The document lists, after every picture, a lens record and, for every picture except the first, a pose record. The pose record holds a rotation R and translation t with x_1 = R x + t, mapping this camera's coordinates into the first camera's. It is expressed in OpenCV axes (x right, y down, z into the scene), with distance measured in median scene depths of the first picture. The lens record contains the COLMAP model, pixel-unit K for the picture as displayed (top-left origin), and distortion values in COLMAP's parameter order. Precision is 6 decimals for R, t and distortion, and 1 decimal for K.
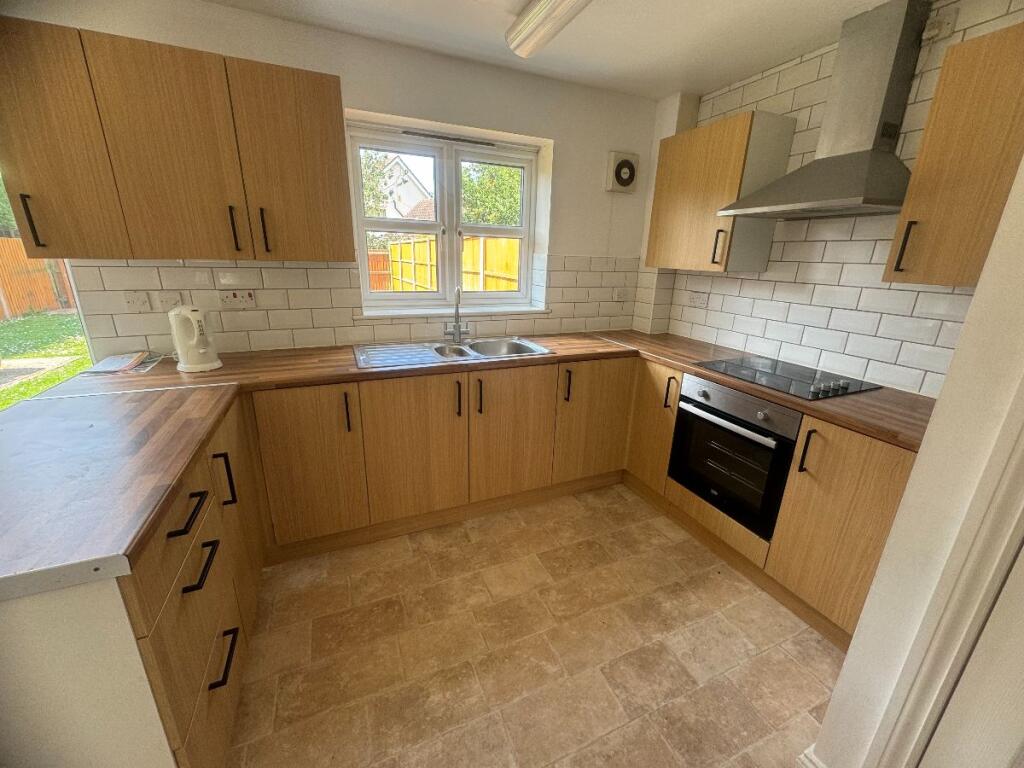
lens RADIAL K [[405.1, 0, 511.5], [0, 405.1, 380.9], [0, 0, 1]] dist [0.003960, 0.000329]
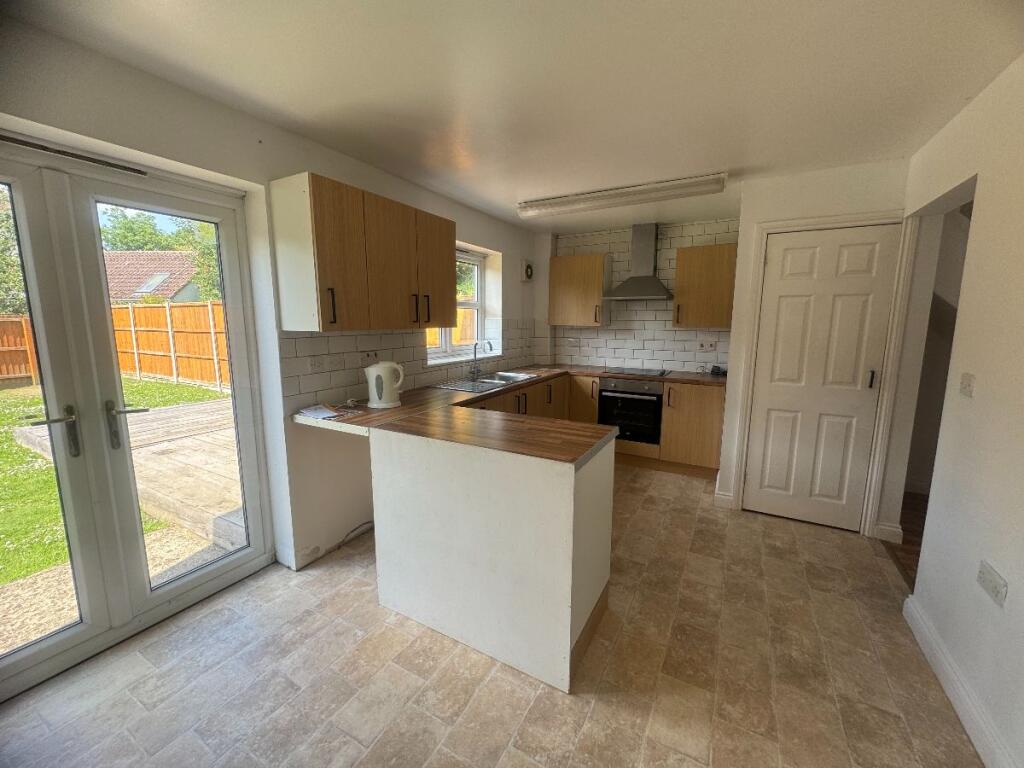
lens RADIAL K [[405.1, 0, 517.3], [0, 405.1, 380.6], [0, 0, 1]] dist [0.003960, 0.000329]
pose [[0.796330, -0.114209, 0.593982, -1.091366], [0.196523, 0.977588, -0.075504, 0.065593], [-0.572047, 0.176857, 0.800927, -0.327614]]
